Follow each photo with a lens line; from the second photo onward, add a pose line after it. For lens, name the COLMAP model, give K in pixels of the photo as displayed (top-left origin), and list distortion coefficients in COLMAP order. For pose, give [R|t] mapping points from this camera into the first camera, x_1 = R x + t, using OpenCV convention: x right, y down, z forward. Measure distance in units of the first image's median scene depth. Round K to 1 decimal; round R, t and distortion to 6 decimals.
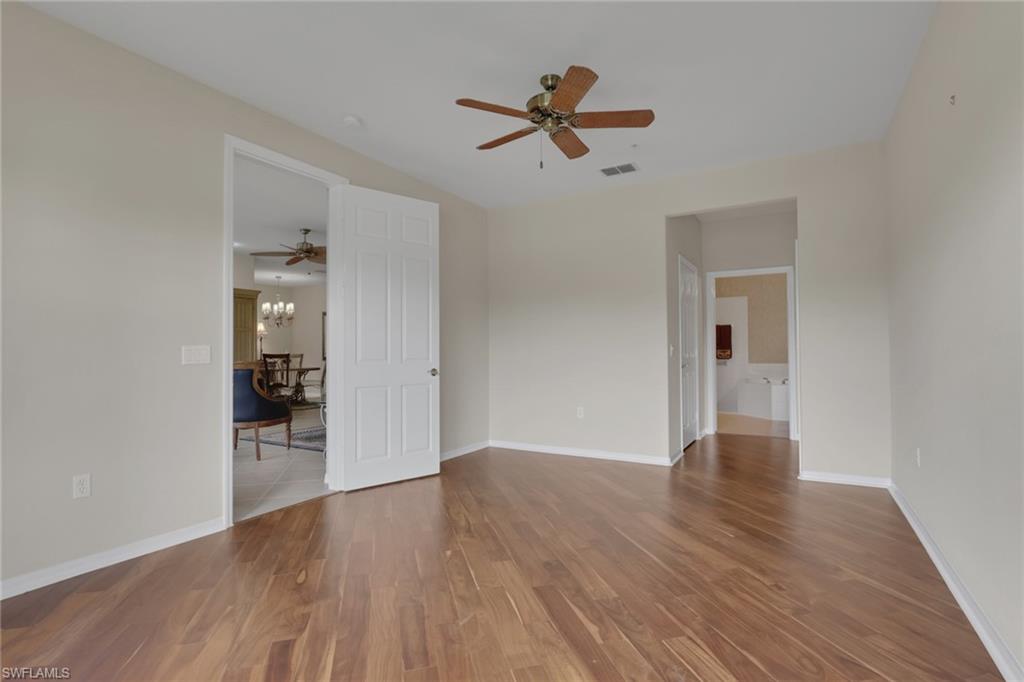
lens RADIAL K [[488.1, 0, 509.3], [0, 488.1, 342.8], [0, 0, 1]] dist [-0.002338, -0.000561]
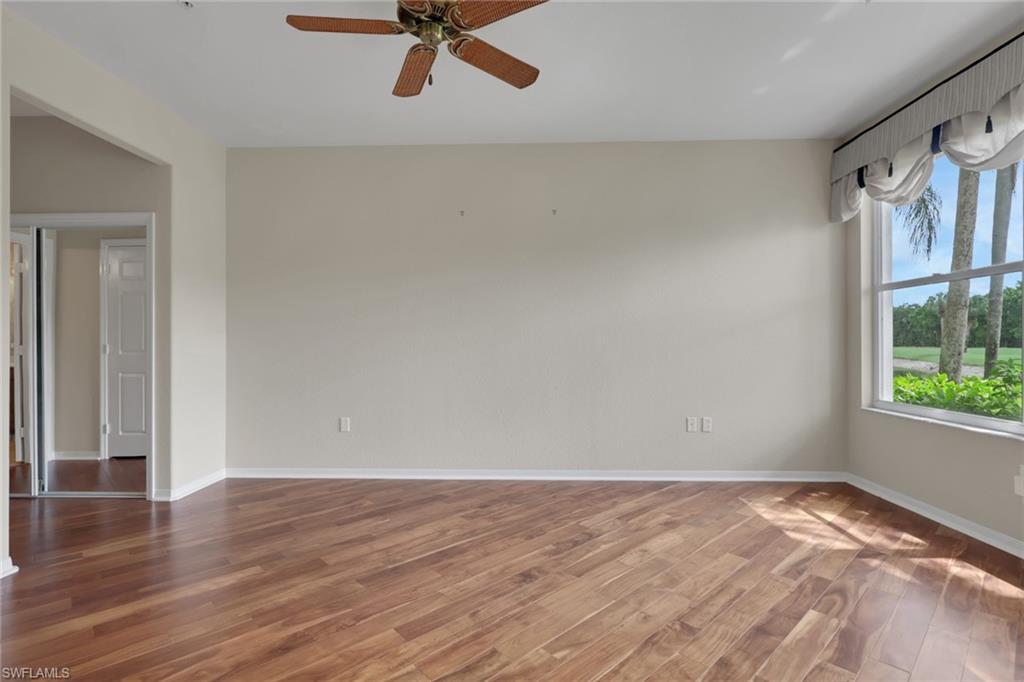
lens RADIAL K [[488.1, 0, 509.3], [0, 488.1, 342.8], [0, 0, 1]] dist [-0.002338, -0.000561]
pose [[-0.465734, 0.009268, 0.884876, -0.750186], [-0.006582, 0.999881, -0.013937, 0.019460], [-0.884900, -0.012315, -0.465618, 1.512400]]
